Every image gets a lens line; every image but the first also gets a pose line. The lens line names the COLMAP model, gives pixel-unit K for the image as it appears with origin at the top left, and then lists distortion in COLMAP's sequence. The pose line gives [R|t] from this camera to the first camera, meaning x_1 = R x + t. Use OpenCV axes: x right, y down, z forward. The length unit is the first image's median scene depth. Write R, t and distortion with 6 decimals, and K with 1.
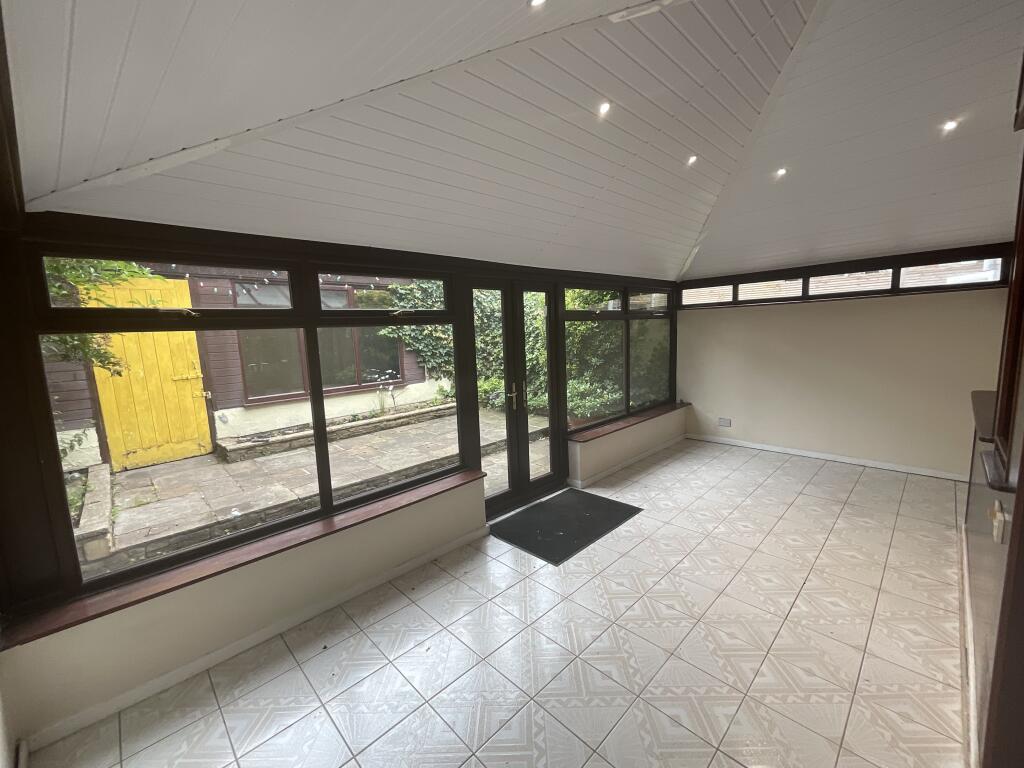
lens RADIAL K [[415.1, 0, 507.6], [0, 415.1, 385.2], [0, 0, 1]] dist [0.001875, 0.000555]
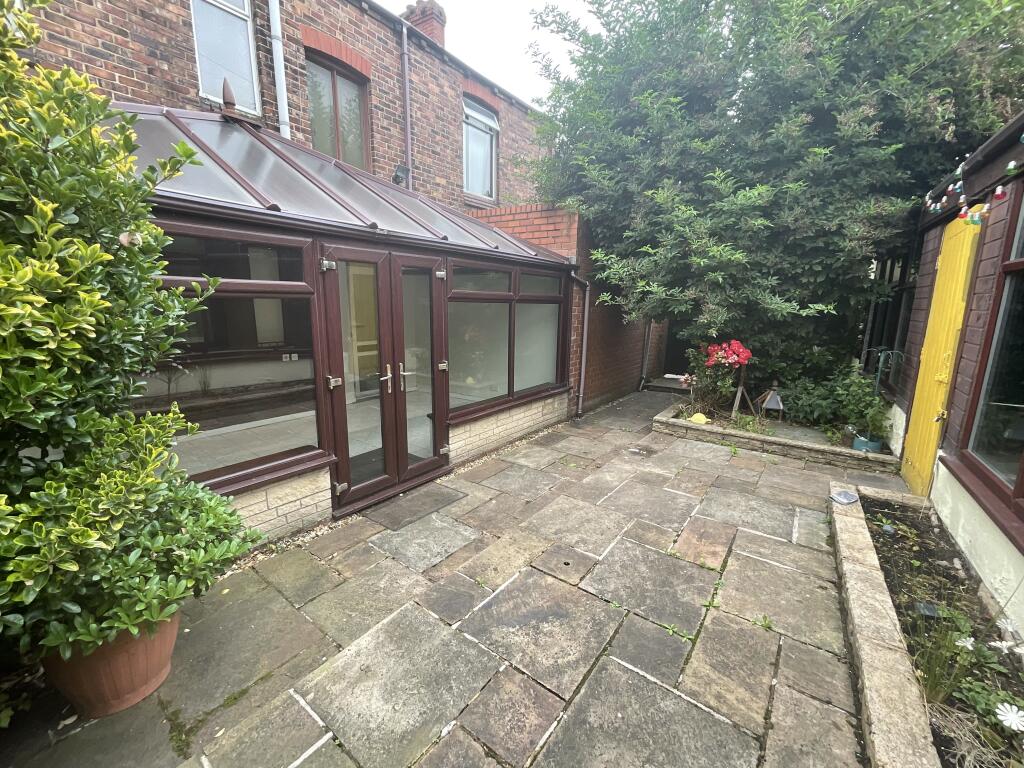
lens RADIAL K [[415.1, 0, 515.9], [0, 415.1, 384.1], [0, 0, 1]] dist [0.001875, 0.000555]
pose [[-0.985502, 0.053717, -0.160935, -0.074359], [-0.000231, 0.948129, 0.317884, -0.191702], [0.169663, 0.313313, -0.934371, 1.398391]]
